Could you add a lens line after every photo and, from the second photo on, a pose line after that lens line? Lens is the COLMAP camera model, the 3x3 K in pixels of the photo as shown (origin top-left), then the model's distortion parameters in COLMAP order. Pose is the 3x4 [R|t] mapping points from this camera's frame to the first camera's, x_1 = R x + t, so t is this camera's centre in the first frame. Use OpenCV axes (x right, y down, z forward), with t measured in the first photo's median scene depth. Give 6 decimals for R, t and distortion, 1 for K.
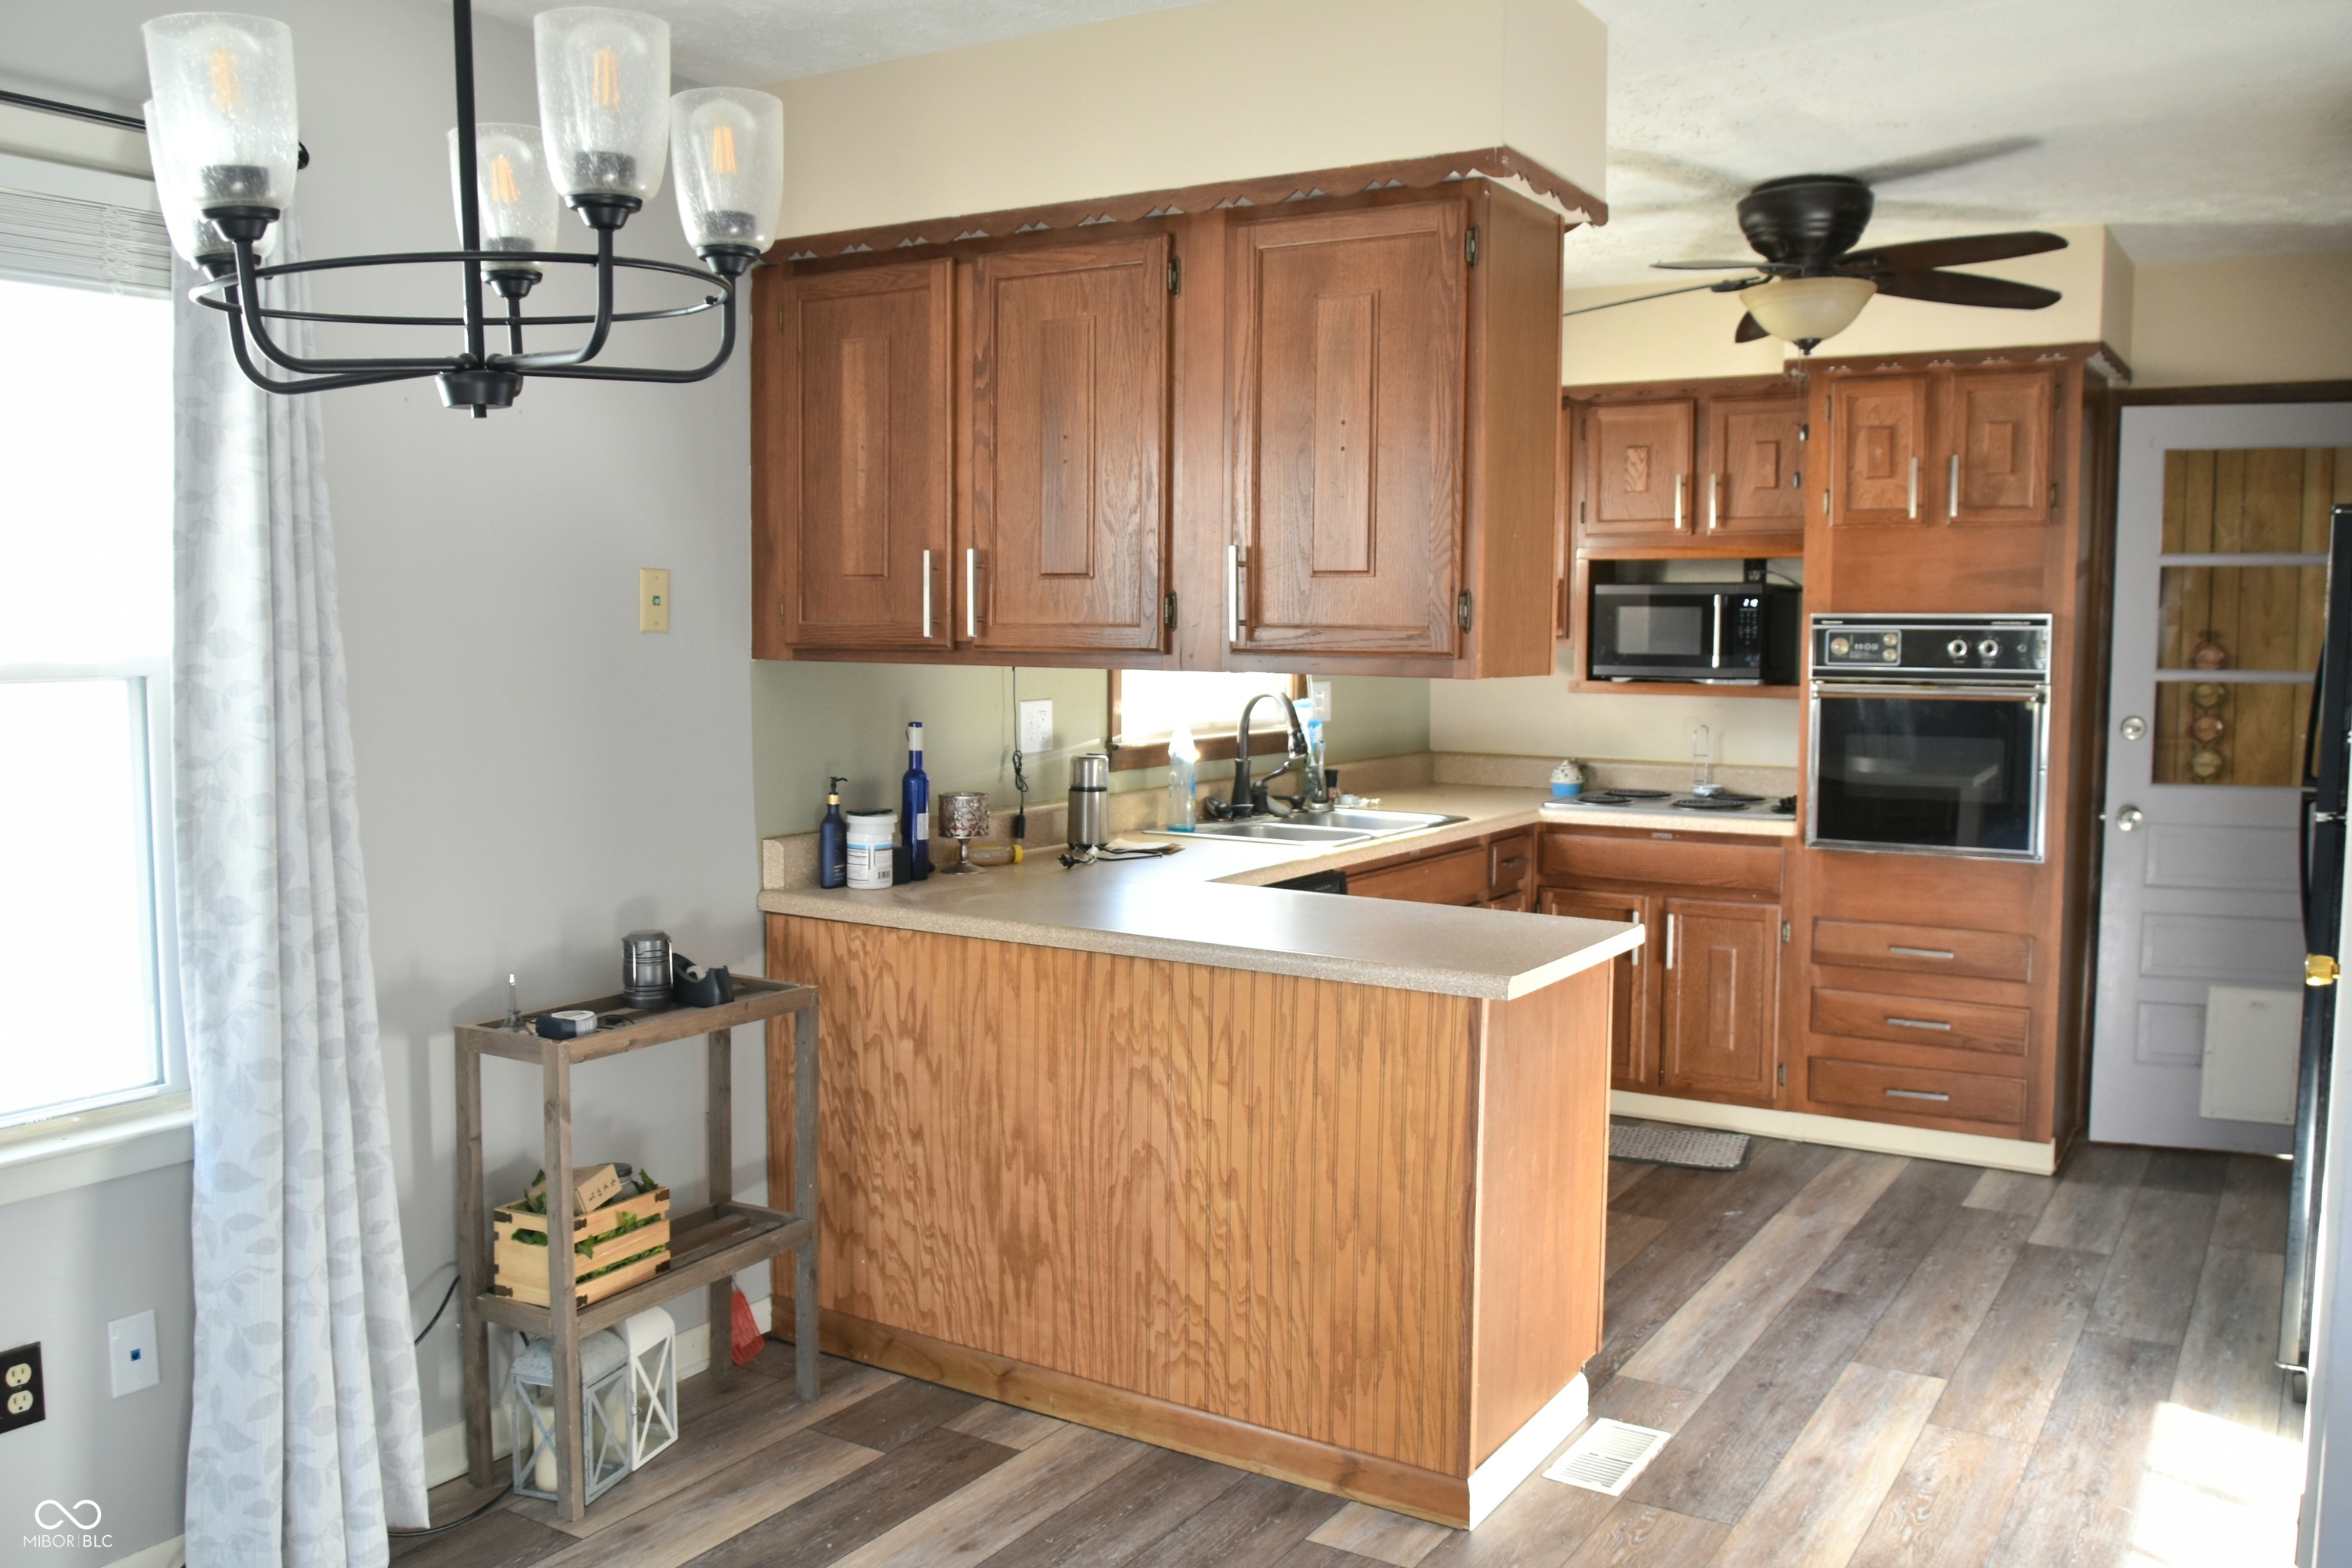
lens RADIAL K [[1935.2, 0, 1176.0], [0, 1935.2, 784.0], [0, 0, 1]] dist [-0.051593, -0.003647]
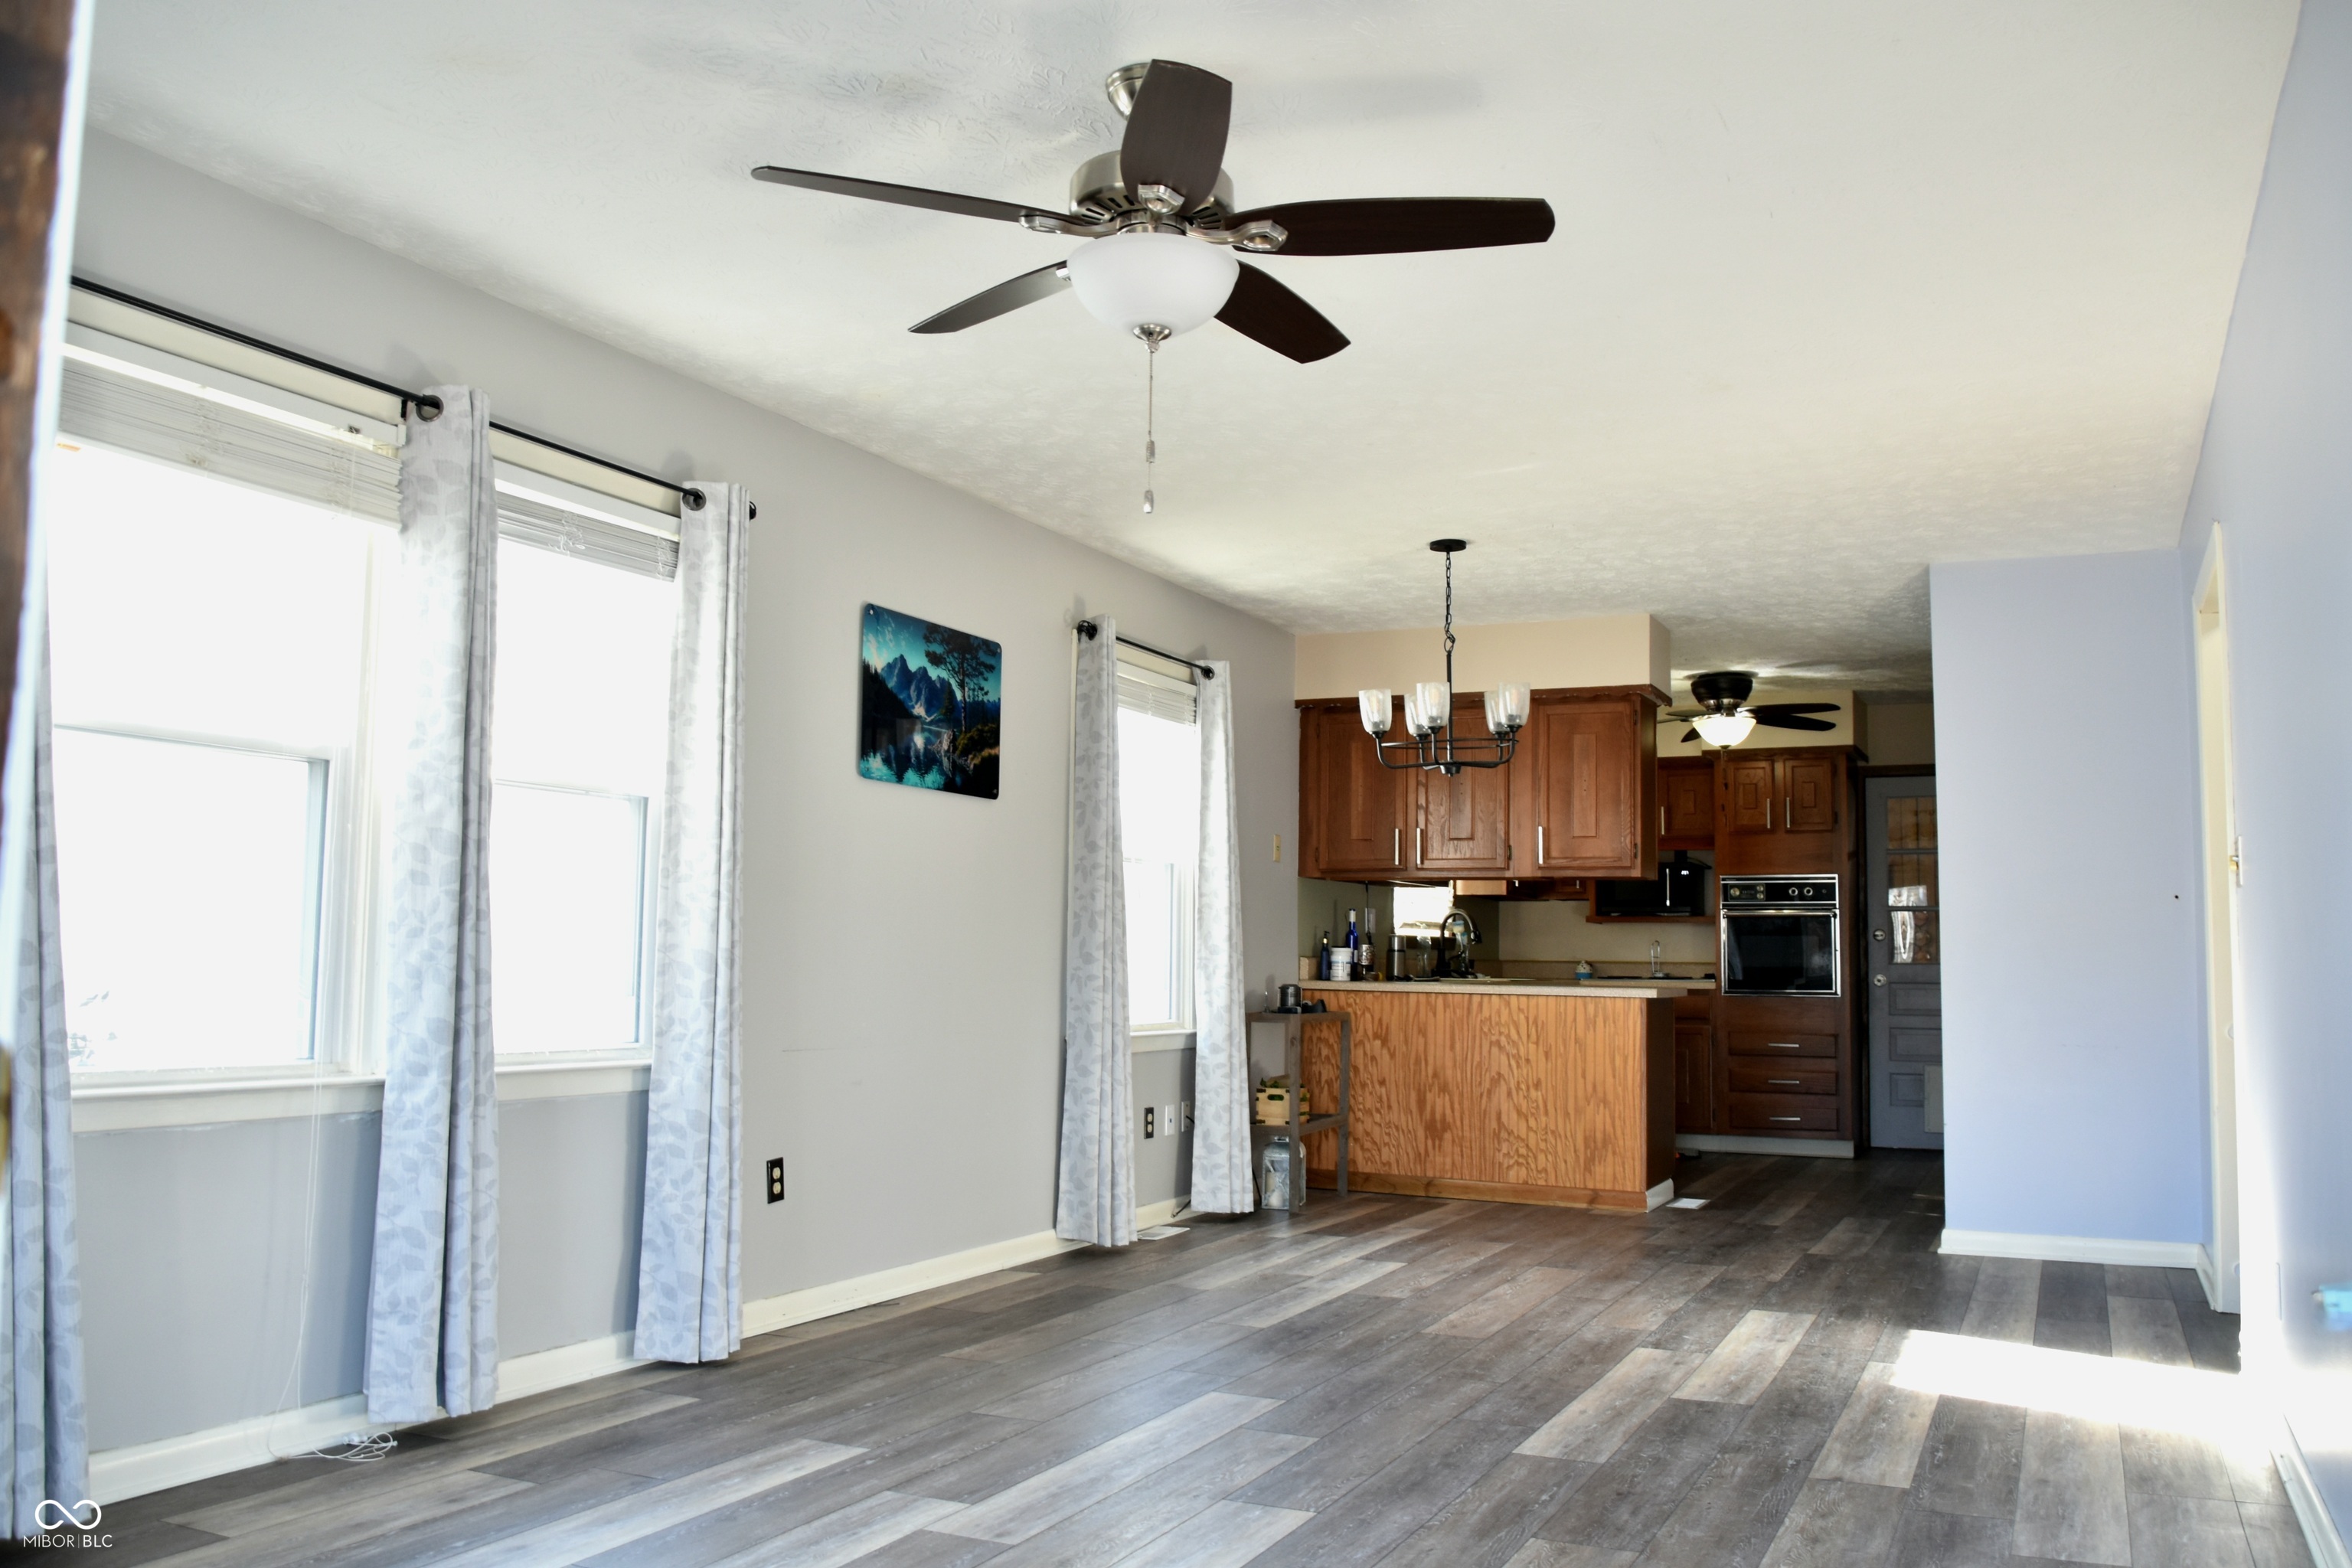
lens RADIAL K [[1935.2, 0, 1176.0], [0, 1935.2, 784.0], [0, 0, 1]] dist [-0.051593, -0.003647]
pose [[0.993453, 0.020055, 0.112464, -0.668330], [-0.000010, 0.984485, -0.175469, 0.245251], [-0.114238, 0.174319, 0.978040, -1.324607]]
